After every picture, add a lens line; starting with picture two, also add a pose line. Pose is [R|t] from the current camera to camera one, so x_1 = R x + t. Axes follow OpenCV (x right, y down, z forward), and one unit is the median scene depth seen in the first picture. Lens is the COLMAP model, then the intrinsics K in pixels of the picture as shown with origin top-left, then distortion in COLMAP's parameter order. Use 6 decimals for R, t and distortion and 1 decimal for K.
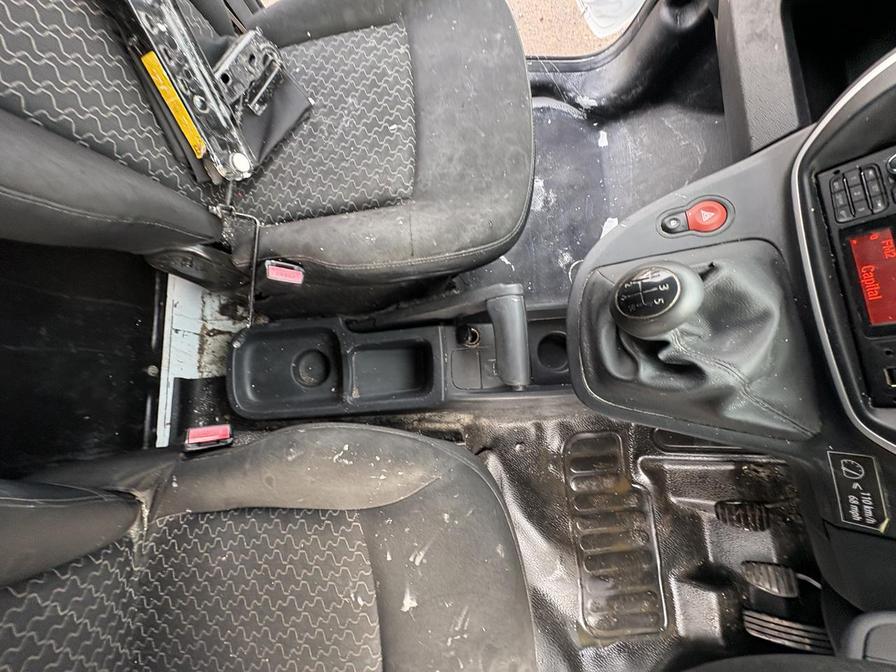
lens RADIAL K [[356.0, 0, 451.3], [0, 356.0, 336.3], [0, 0, 1]] dist [0.001017, -0.000308]
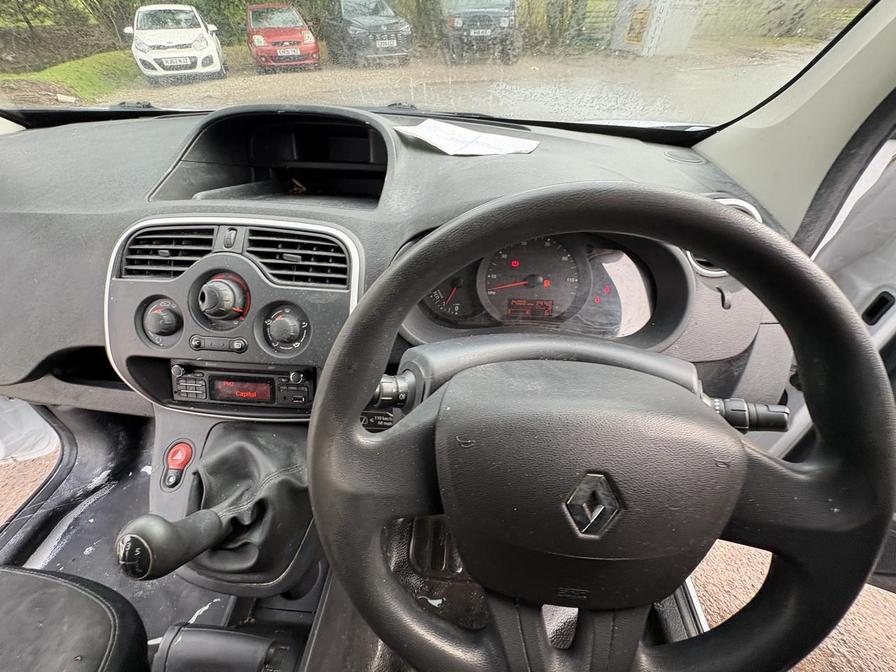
lens RADIAL K [[356.0, 0, 450.4], [0, 356.0, 339.5], [0, 0, 1]] dist [0.001017, -0.000308]
pose [[0.131071, -0.710336, 0.691551, 0.113308], [0.977475, 0.208991, 0.029404, 0.249145], [-0.165415, 0.672120, 0.721729, -0.201366]]
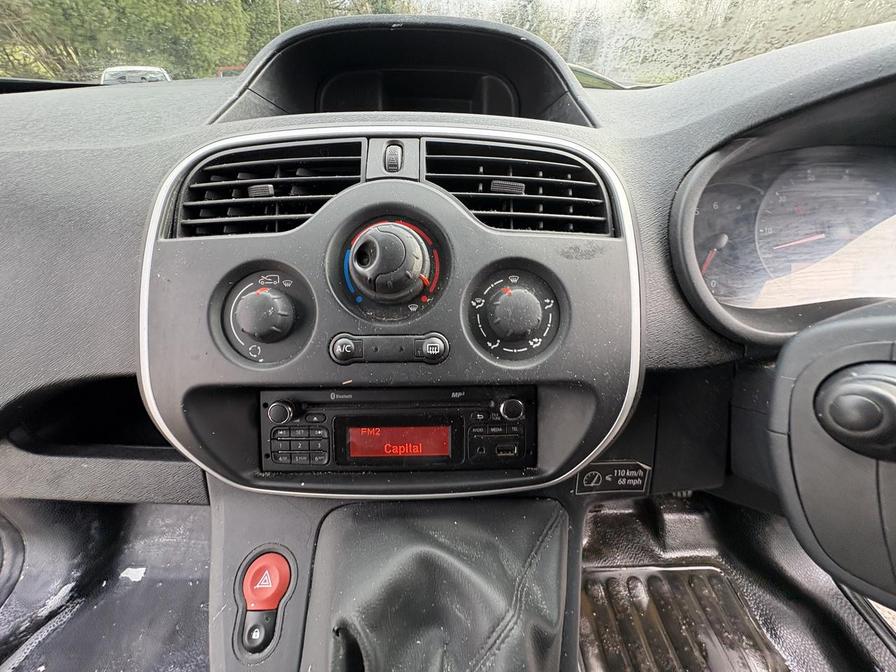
lens RADIAL K [[356.0, 0, 448.0], [0, 356.0, 338.7], [0, 0, 1]] dist [0.001017, -0.000308]
pose [[0.037266, -0.630667, 0.775159, 0.233231], [0.984905, 0.154393, 0.078265, -0.054913], [-0.169038, 0.760541, 0.626900, 0.068530]]
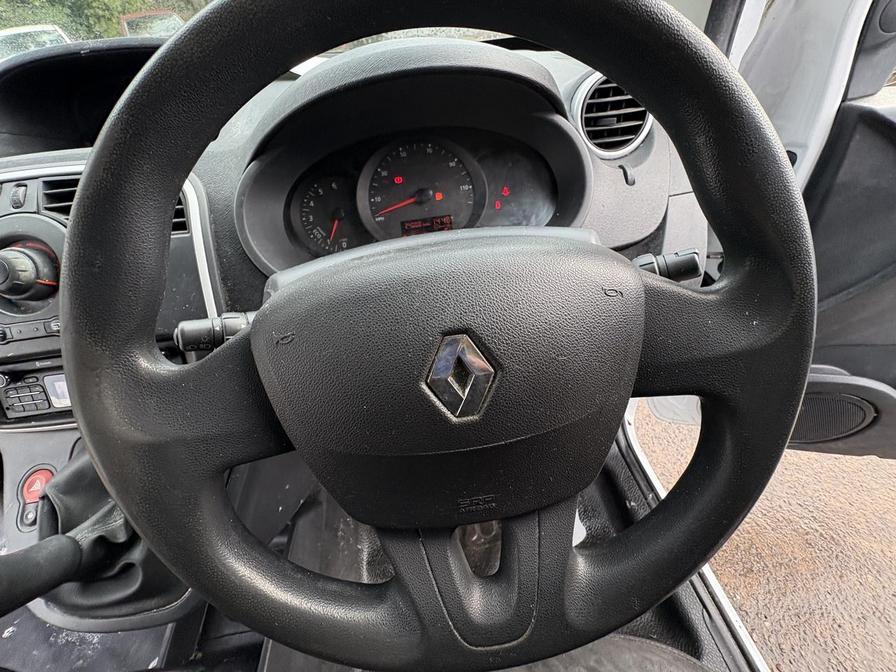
lens RADIAL K [[356.0, 0, 451.3], [0, 356.0, 340.1], [0, 0, 1]] dist [0.001017, -0.000308]
pose [[-0.078240, -0.732396, 0.676368, 0.102073], [0.992723, 0.005057, 0.120310, 0.367118], [-0.091535, 0.680860, 0.726672, -0.094205]]
